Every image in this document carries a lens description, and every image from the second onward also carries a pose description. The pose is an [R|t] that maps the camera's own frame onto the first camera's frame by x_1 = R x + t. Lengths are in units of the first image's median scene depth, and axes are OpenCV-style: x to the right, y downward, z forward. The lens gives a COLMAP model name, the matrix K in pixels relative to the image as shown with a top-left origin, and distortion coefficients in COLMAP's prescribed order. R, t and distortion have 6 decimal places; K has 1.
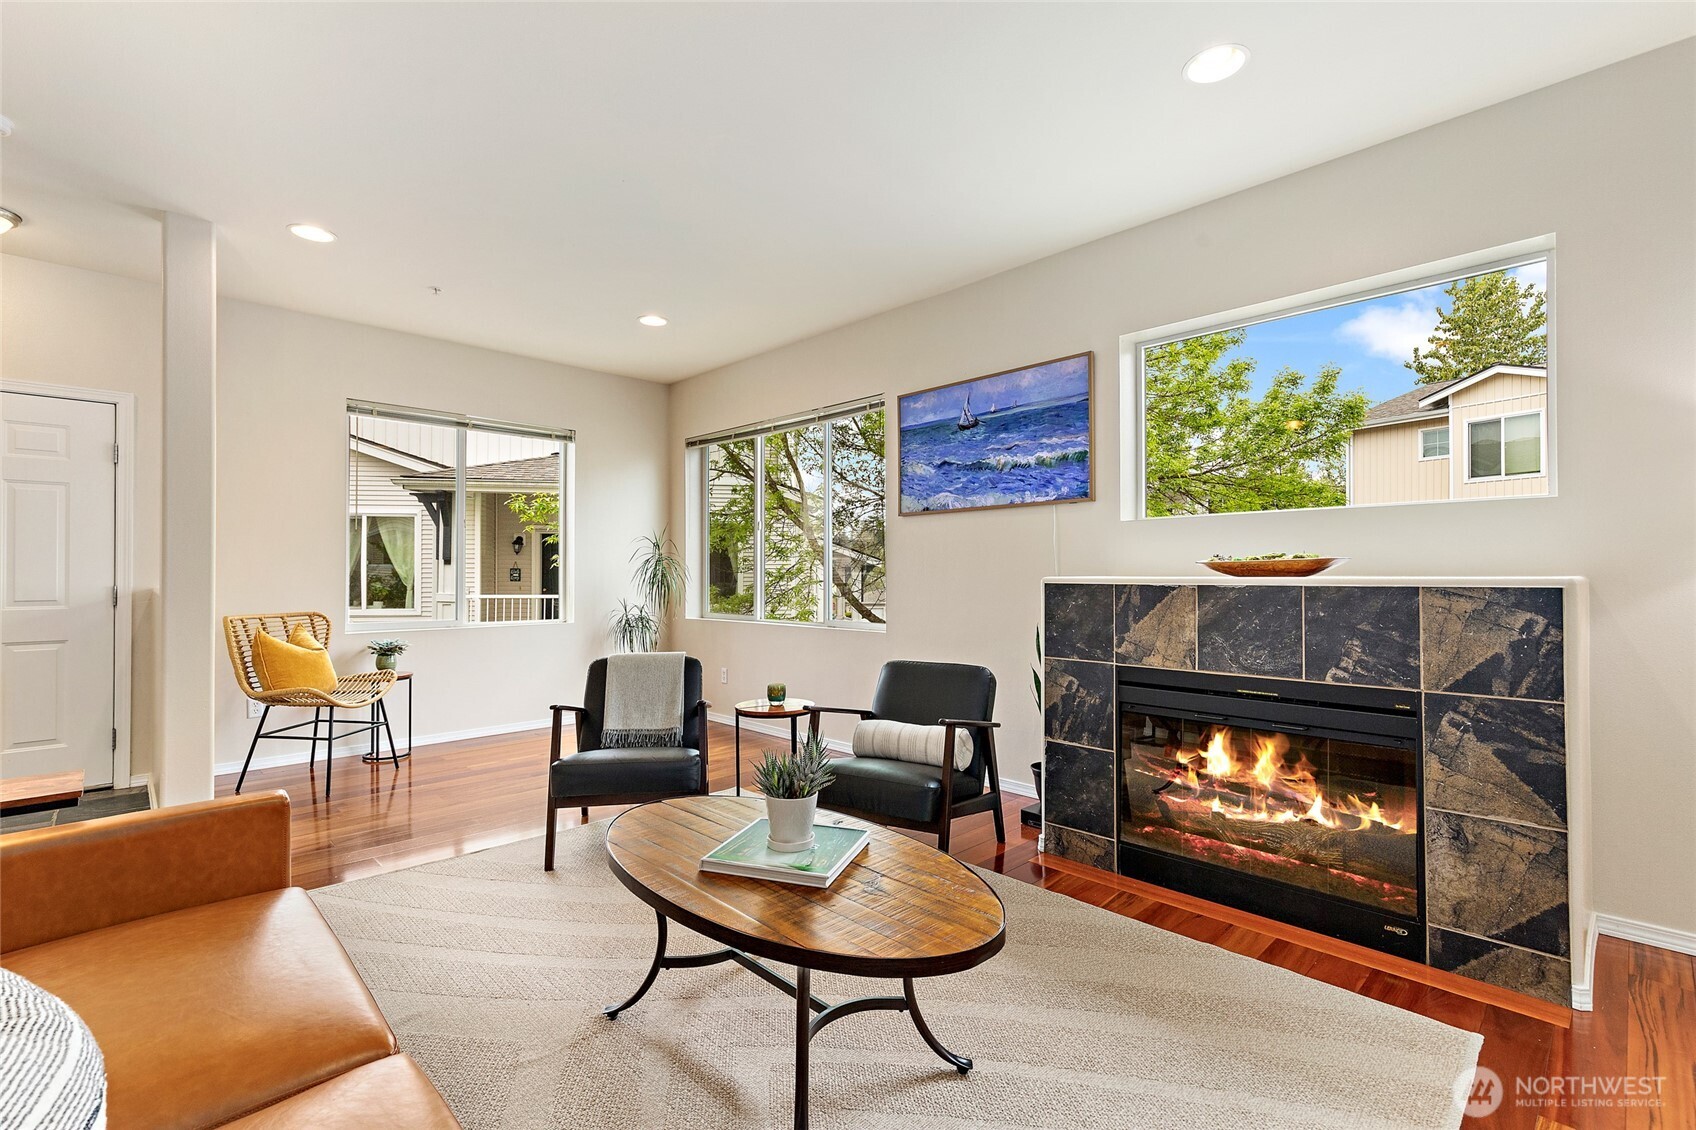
lens RADIAL K [[765.7, 0, 842.8], [0, 765.7, 568.4], [0, 0, 1]] dist [0.006685, 0.000662]
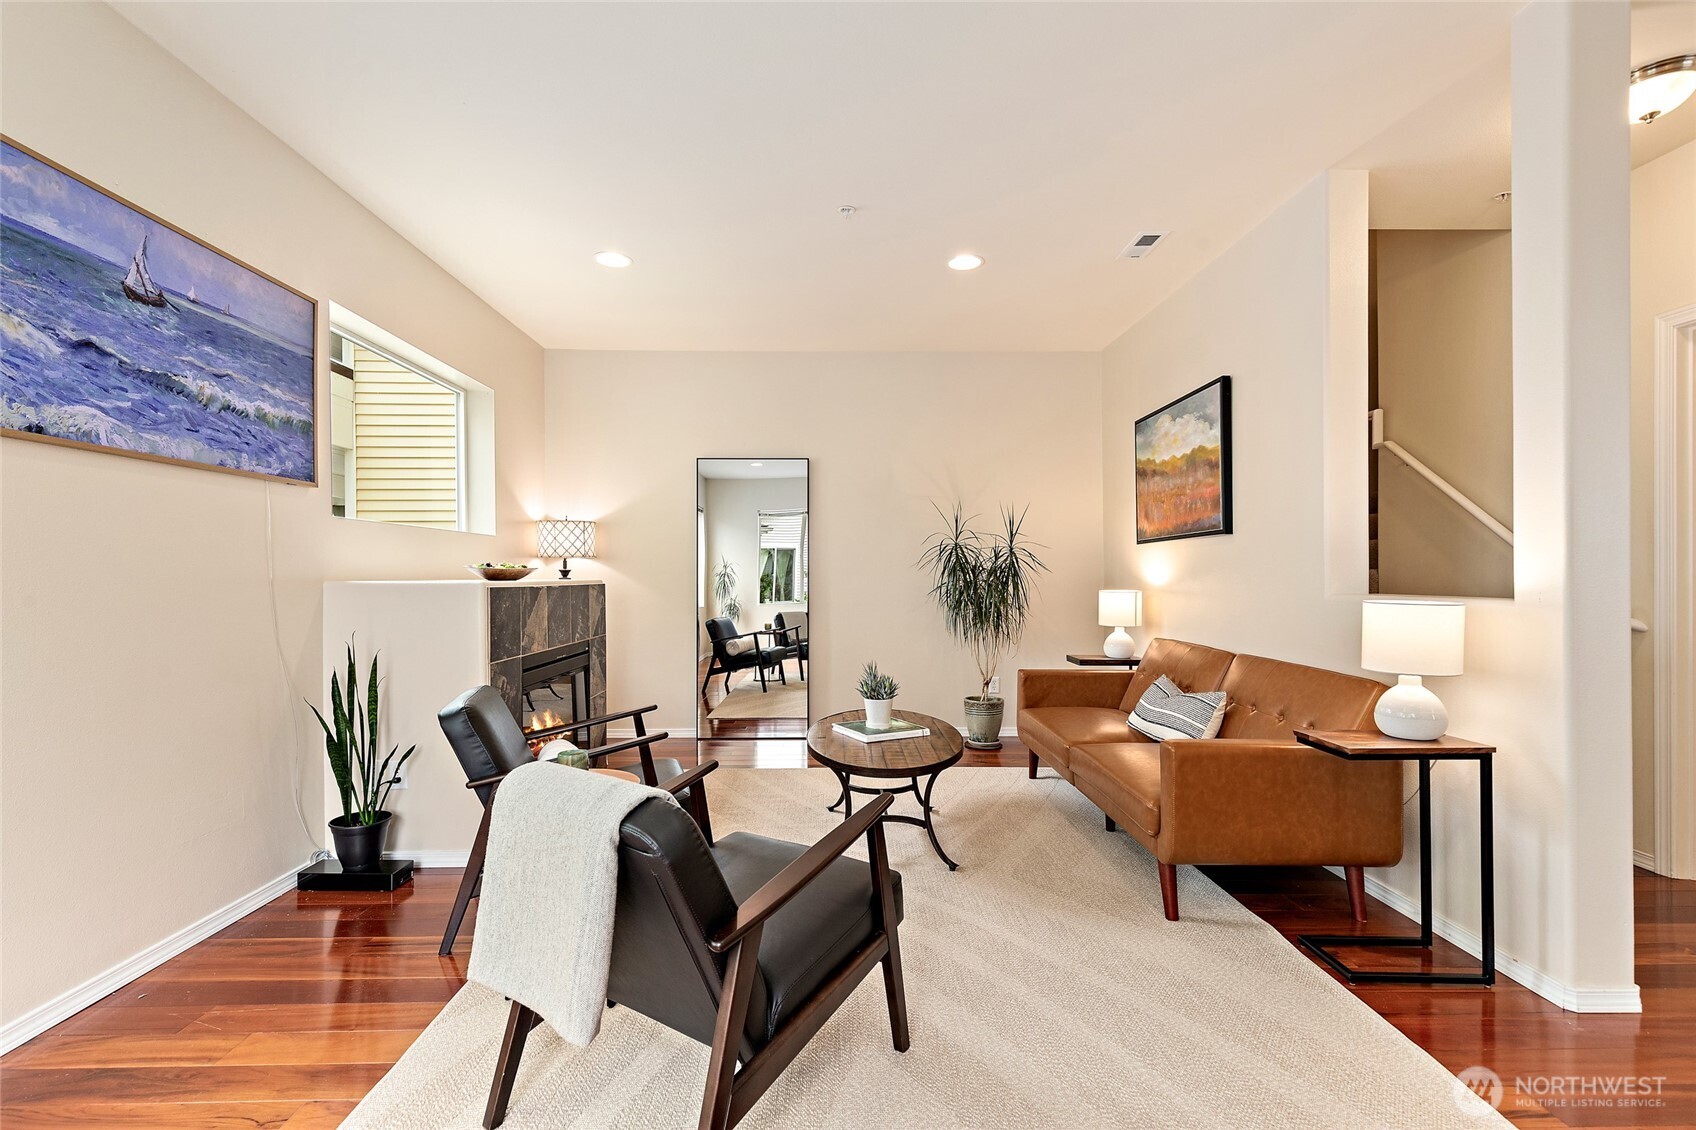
lens RADIAL K [[765.7, 0, 851.3], [0, 765.7, 577.5], [0, 0, 1]] dist [0.006685, 0.000662]
pose [[-0.735582, 0.004006, 0.677424, -0.604334], [-0.000453, 0.999979, -0.006405, 0.010807], [-0.677436, -0.005018, -0.735565, 1.157185]]
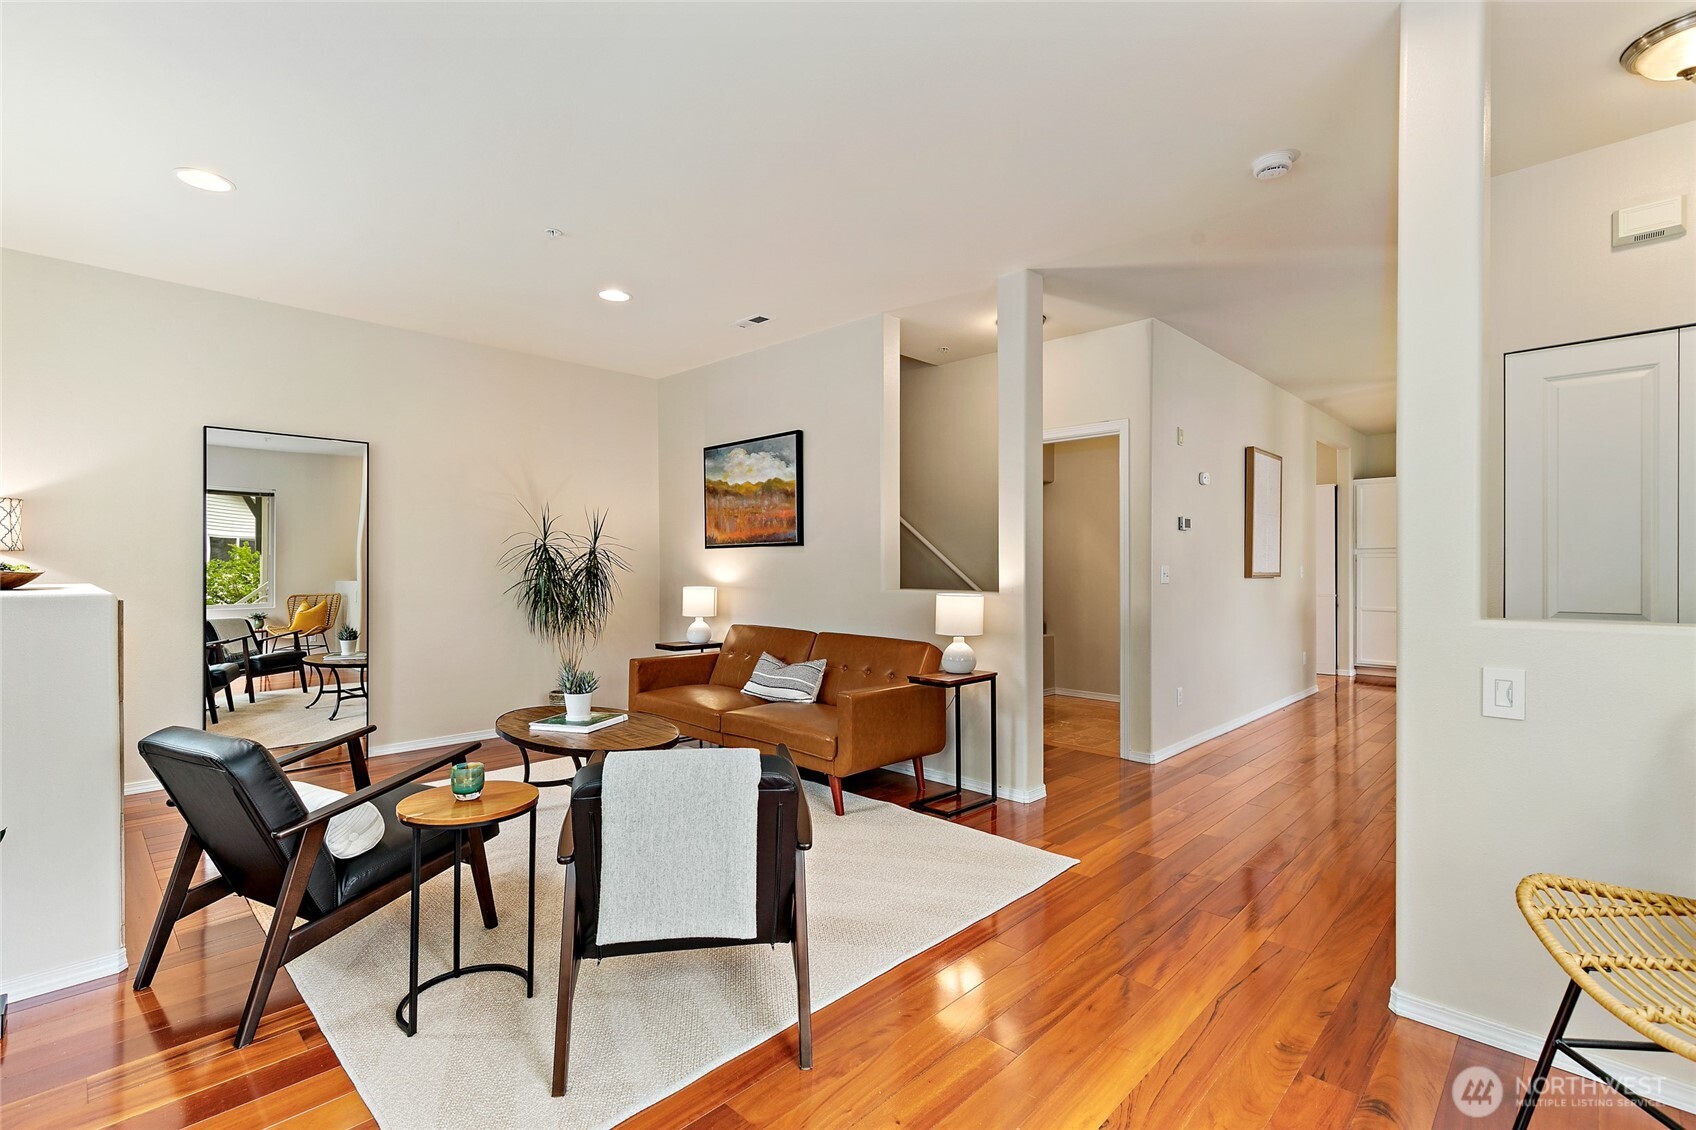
lens RADIAL K [[765.7, 0, 843.3], [0, 765.7, 567.9], [0, 0, 1]] dist [0.006685, 0.000662]
pose [[-0.999490, 0.002752, -0.031820, -0.329020], [0.002942, 0.999978, -0.005927, -0.003910], [0.031803, -0.006017, -0.999476, 1.448691]]
